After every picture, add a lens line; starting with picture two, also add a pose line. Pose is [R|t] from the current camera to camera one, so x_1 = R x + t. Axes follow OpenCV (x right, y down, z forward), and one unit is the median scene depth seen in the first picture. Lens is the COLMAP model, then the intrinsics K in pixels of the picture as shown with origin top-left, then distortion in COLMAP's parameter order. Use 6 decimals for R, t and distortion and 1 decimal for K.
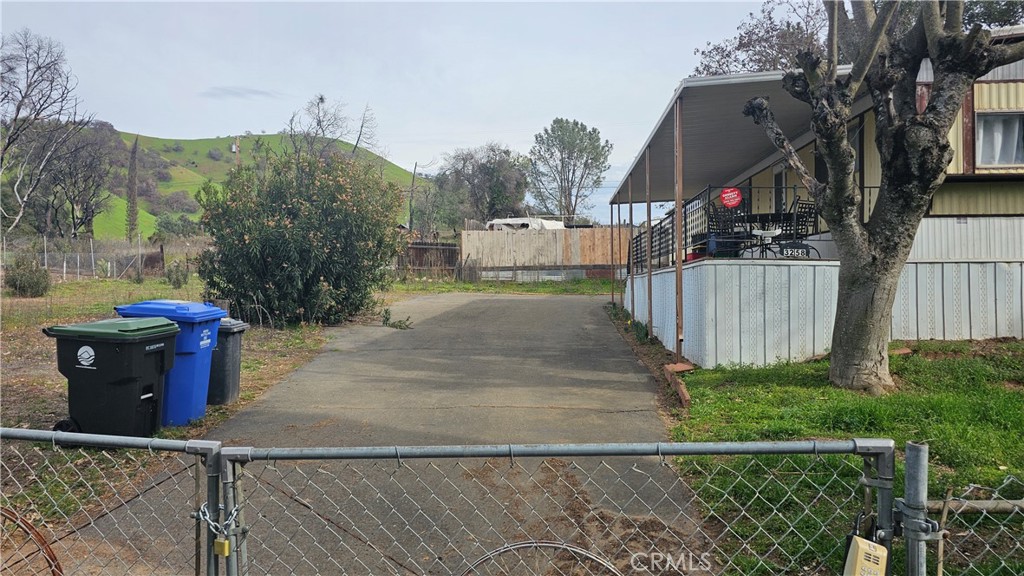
lens RADIAL K [[675.8, 0, 507.6], [0, 675.8, 279.4], [0, 0, 1]] dist [0.057884, -0.062813]
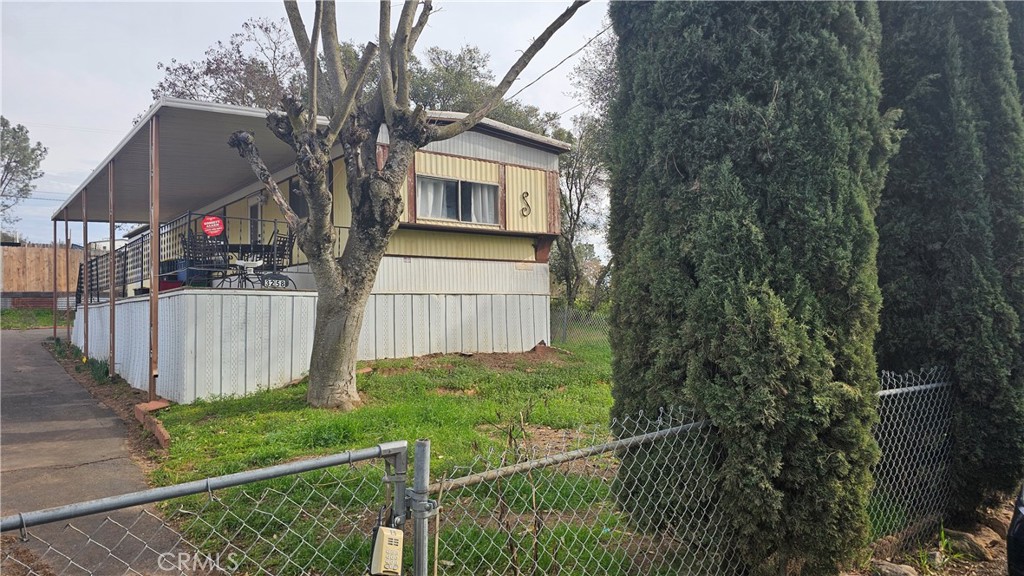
lens RADIAL K [[673.4, 0, 511.8], [0, 673.4, 282.8], [0, 0, 1]] dist [0.047284, -0.050339]
pose [[0.725977, 0.020166, 0.687423, -0.023001], [0.005625, 0.999362, -0.035257, -0.001139], [-0.687695, 0.029463, 0.725401, -0.004360]]
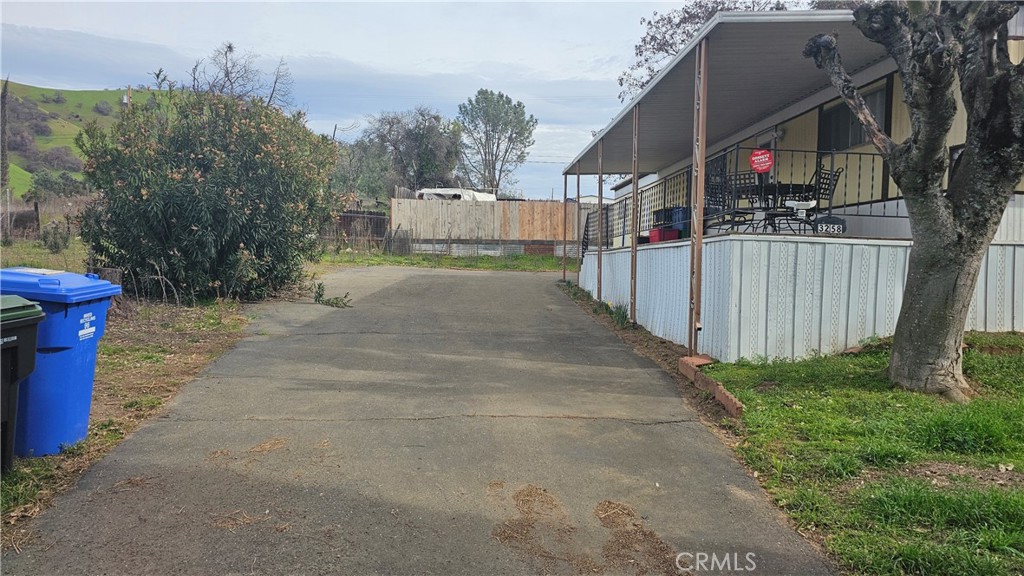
lens RADIAL K [[672.2, 0, 518.3], [0, 672.2, 282.7], [0, 0, 1]] dist [0.050794, -0.049508]
pose [[0.989516, 0.018733, 0.143203, -0.067531], [-0.024678, 0.998901, 0.039857, 0.003402], [-0.142299, -0.042973, 0.988890, 0.157627]]
